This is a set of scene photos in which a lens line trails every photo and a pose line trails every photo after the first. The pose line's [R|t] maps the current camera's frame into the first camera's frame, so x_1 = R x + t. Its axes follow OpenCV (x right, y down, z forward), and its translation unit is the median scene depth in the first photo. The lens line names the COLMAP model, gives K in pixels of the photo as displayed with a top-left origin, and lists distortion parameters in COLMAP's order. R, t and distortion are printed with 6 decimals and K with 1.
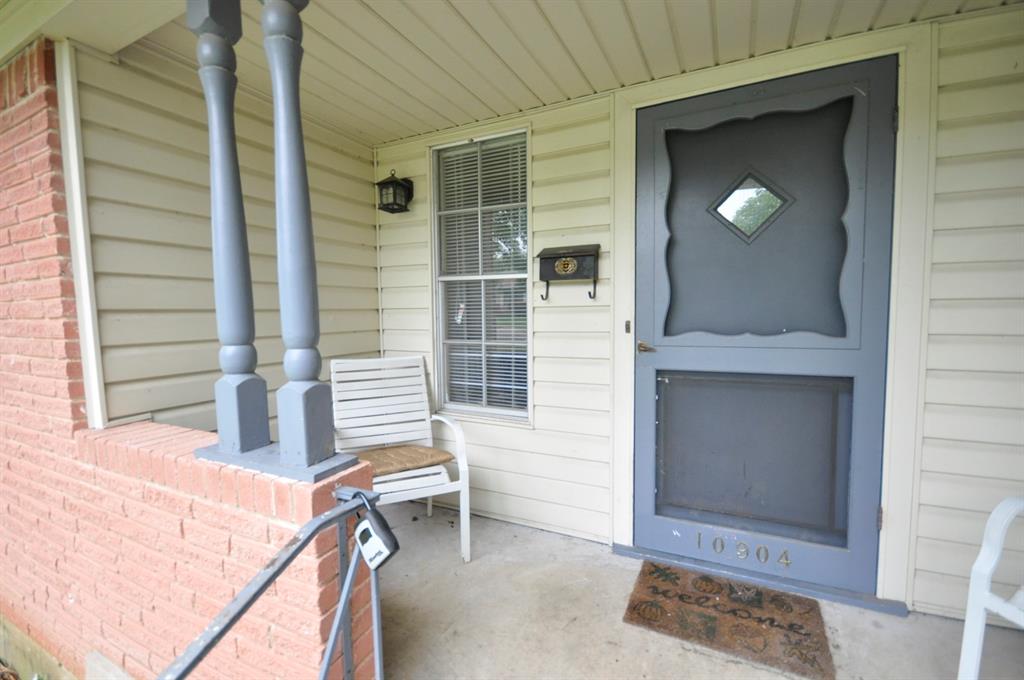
lens RADIAL K [[447.9, 0, 506.2], [0, 447.9, 339.3], [0, 0, 1]] dist [0.008062, -0.007569]
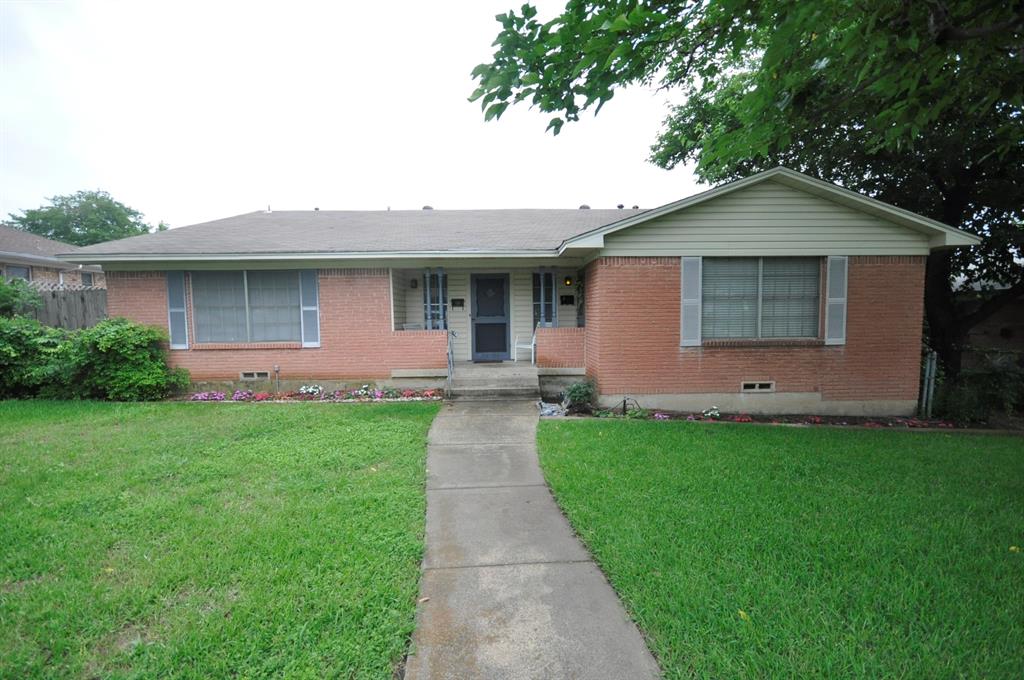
lens RADIAL K [[447.9, 0, 512.1], [0, 447.9, 342.8], [0, 0, 1]] dist [0.008062, -0.007569]
pose [[0.886352, -0.020931, 0.462540, -1.619675], [0.026118, 0.999647, -0.004812, 0.312925], [-0.462276, 0.016346, 0.886586, -3.627681]]
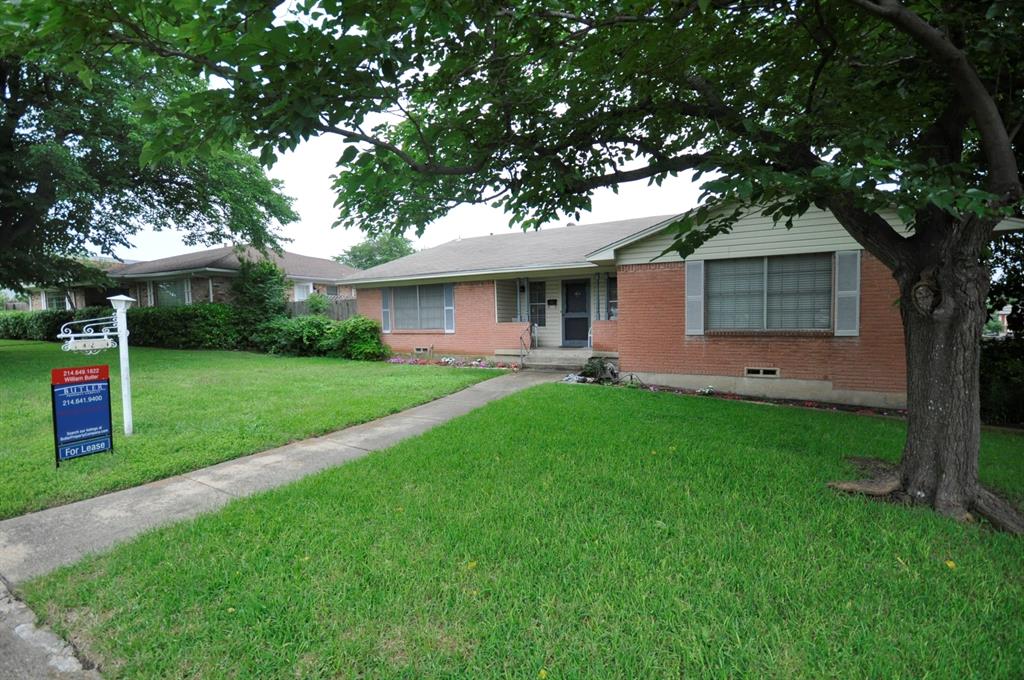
lens RADIAL K [[447.9, 0, 506.6], [0, 447.9, 338.1], [0, 0, 1]] dist [0.008062, -0.007569]
pose [[0.999587, 0.002237, -0.028650, -0.332869], [-0.002801, 0.999803, -0.019671, 0.485715], [0.028600, 0.019743, 0.999396, -5.524544]]
